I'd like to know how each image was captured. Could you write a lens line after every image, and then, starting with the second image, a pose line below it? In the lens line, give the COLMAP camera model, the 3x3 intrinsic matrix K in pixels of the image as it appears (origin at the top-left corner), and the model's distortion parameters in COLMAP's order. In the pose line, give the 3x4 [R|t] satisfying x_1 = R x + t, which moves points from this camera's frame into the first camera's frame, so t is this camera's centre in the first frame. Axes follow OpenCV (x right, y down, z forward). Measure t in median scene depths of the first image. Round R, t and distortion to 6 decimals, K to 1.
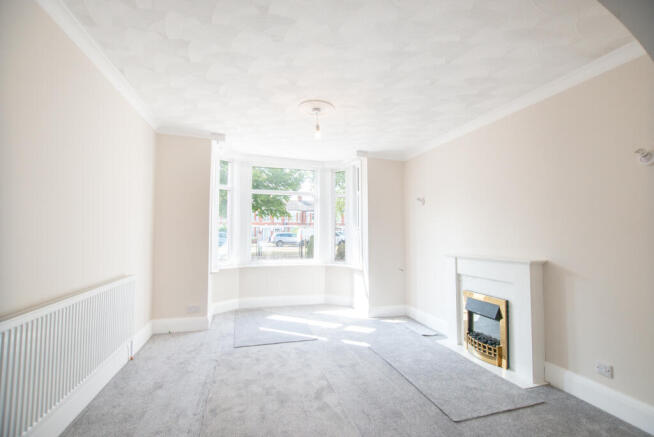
lens RADIAL K [[272.7, 0, 328.2], [0, 272.7, 222.2], [0, 0, 1]] dist [-0.019290, -0.000023]
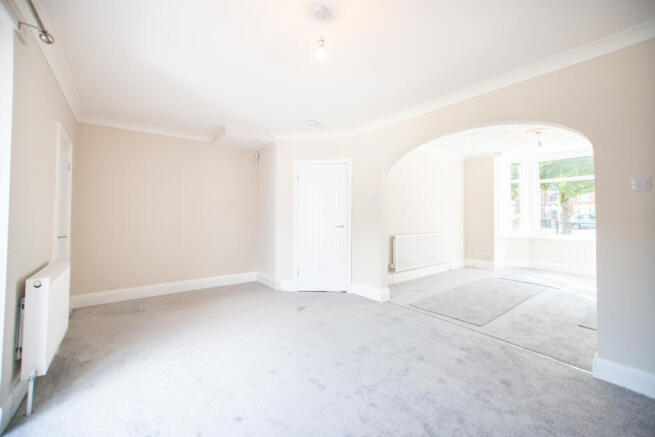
lens RADIAL K [[273.2, 0, 329.1], [0, 273.2, 217.1], [0, 0, 1]] dist [-0.019290, -0.000023]
pose [[0.331438, 0.002748, -0.943473, 0.717864], [0.043900, 0.998868, 0.018332, -0.011563], [0.942455, -0.047494, 0.330943, -0.460153]]
